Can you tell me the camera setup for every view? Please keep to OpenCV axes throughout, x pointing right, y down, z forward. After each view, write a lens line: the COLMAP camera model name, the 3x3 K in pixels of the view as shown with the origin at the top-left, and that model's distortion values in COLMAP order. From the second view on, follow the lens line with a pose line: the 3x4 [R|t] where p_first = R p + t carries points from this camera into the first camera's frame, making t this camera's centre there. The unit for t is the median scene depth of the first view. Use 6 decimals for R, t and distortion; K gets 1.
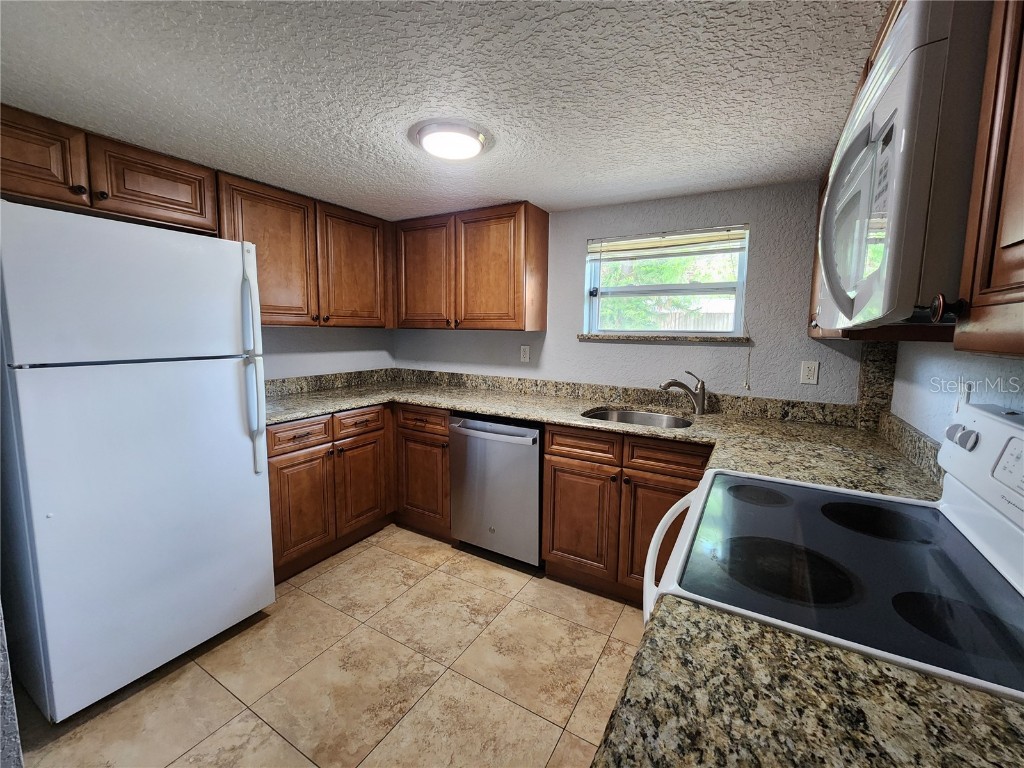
lens RADIAL K [[408.5, 0, 514.4], [0, 408.5, 367.9], [0, 0, 1]] dist [-0.000448, -0.000328]
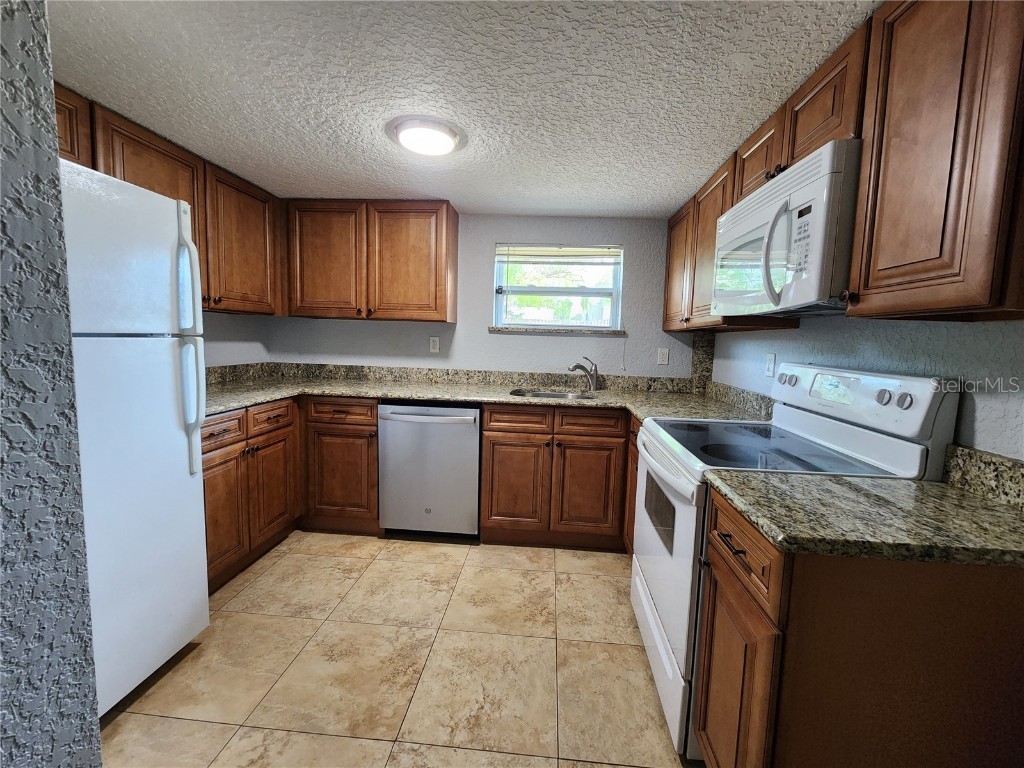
lens RADIAL K [[408.5, 0, 514.4], [0, 408.5, 367.9], [0, 0, 1]] dist [-0.000448, -0.000328]
pose [[0.905086, -0.016357, 0.424914, -0.293535], [0.019945, 0.999793, -0.003996, 0.041081], [-0.424761, 0.012092, 0.905225, -0.041907]]
